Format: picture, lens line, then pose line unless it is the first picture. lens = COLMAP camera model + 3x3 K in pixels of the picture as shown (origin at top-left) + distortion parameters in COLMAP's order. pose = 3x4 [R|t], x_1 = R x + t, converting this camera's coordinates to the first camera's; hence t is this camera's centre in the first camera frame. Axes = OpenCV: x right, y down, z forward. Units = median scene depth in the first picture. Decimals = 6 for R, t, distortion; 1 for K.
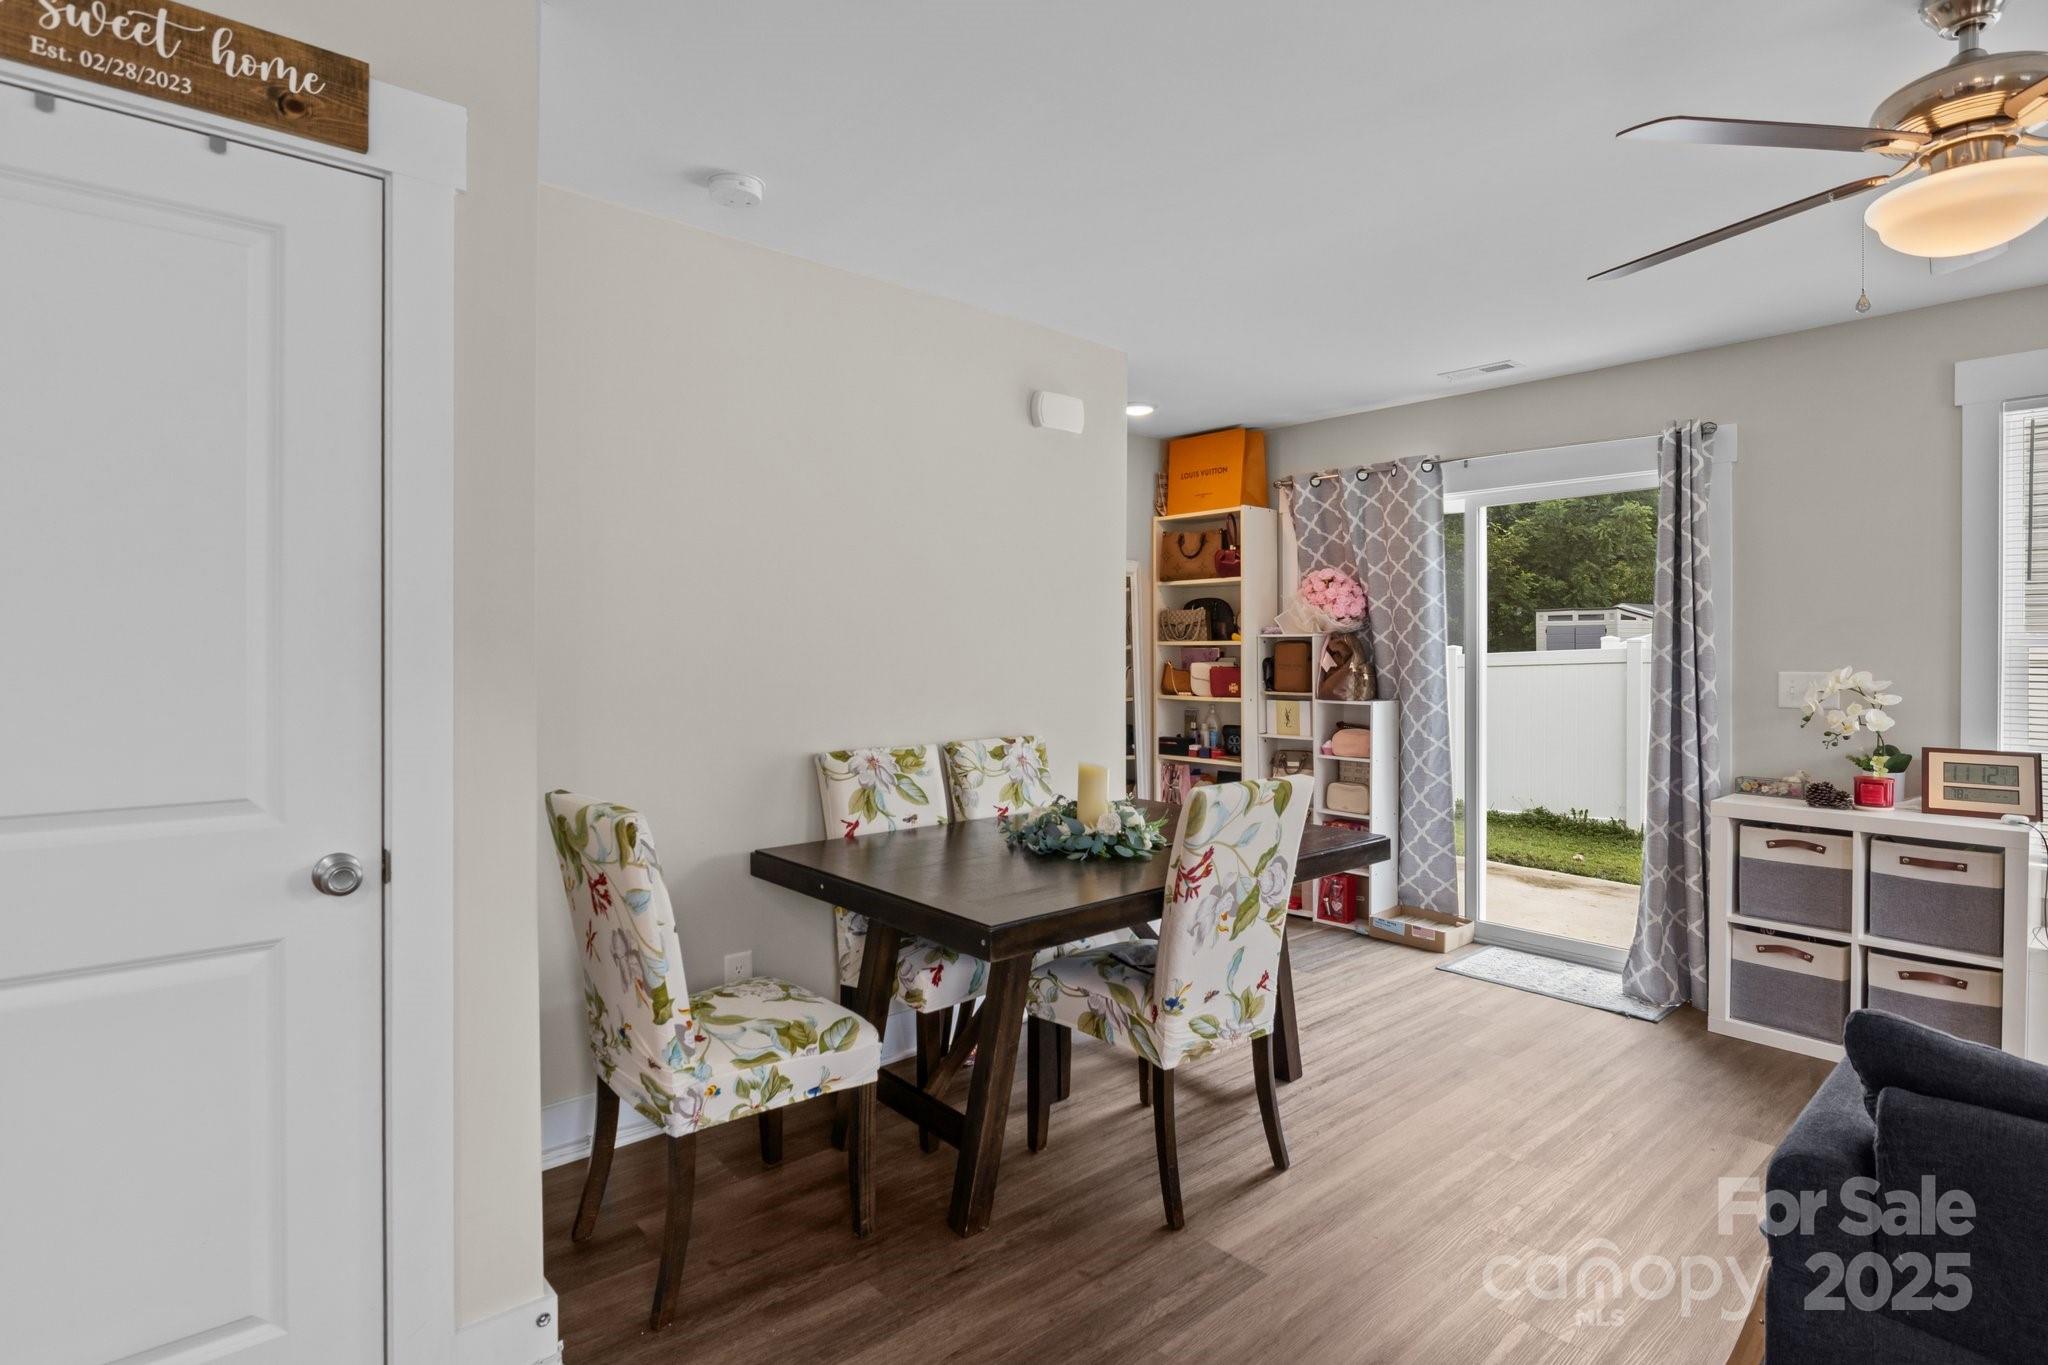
lens RADIAL K [[1030.4, 0, 1023.1], [0, 1030.4, 655.7], [0, 0, 1]] dist [-0.005902, -0.000324]
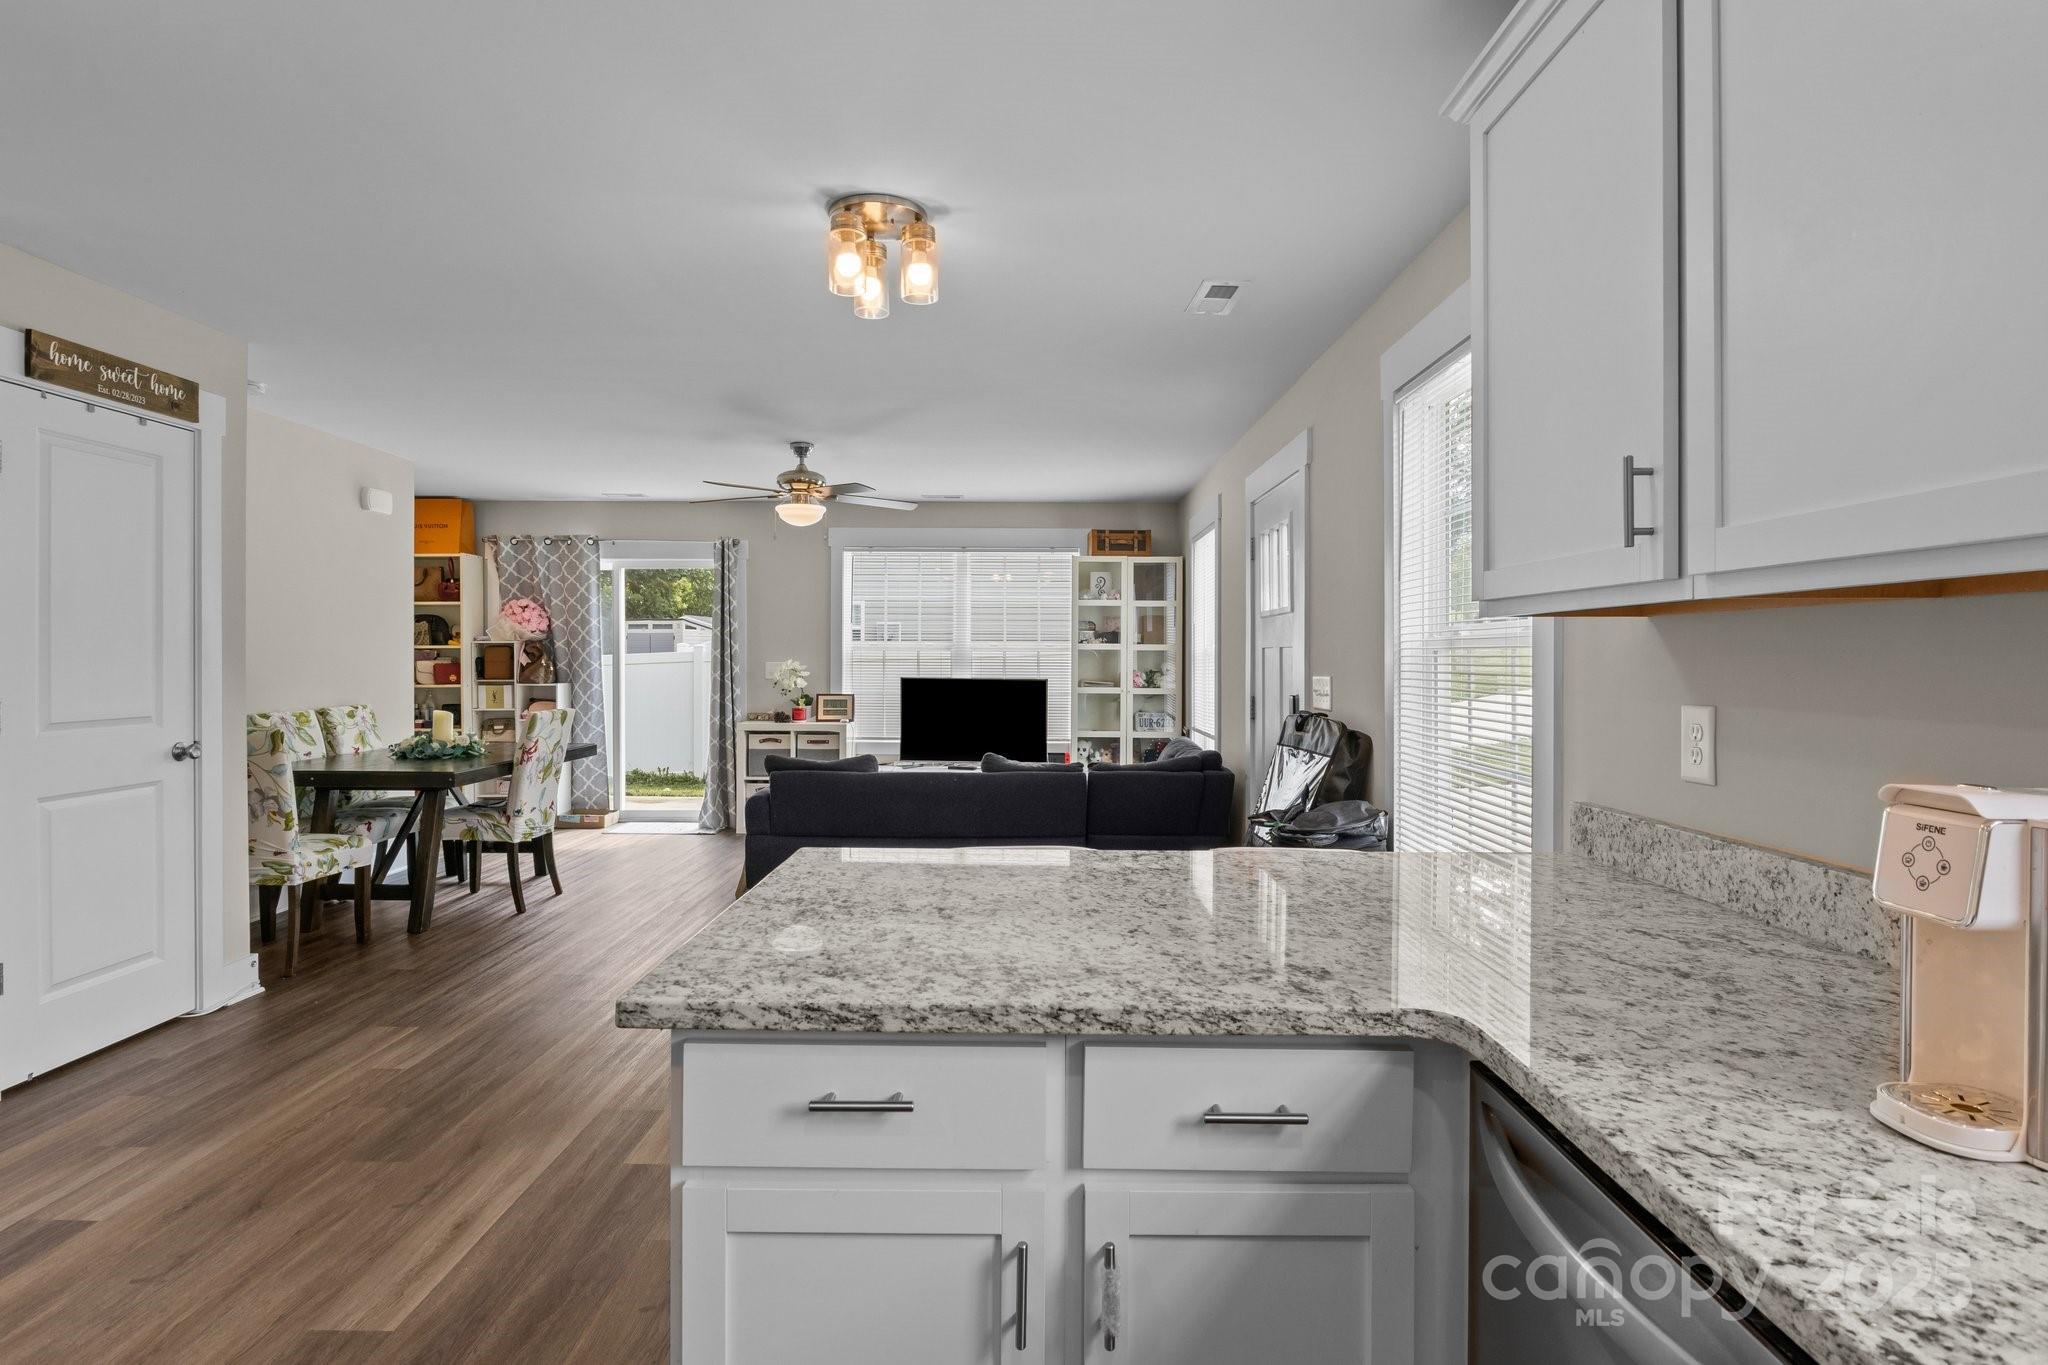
lens RADIAL K [[1030.4, 0, 1023.1], [0, 1030.4, 655.7], [0, 0, 1]] dist [-0.005902, -0.000324]
pose [[0.662121, -0.000643, 0.749396, -0.469136], [0.003660, 0.999990, -0.002375, 0.008784], [-0.749388, 0.004316, 0.662117, -0.750311]]
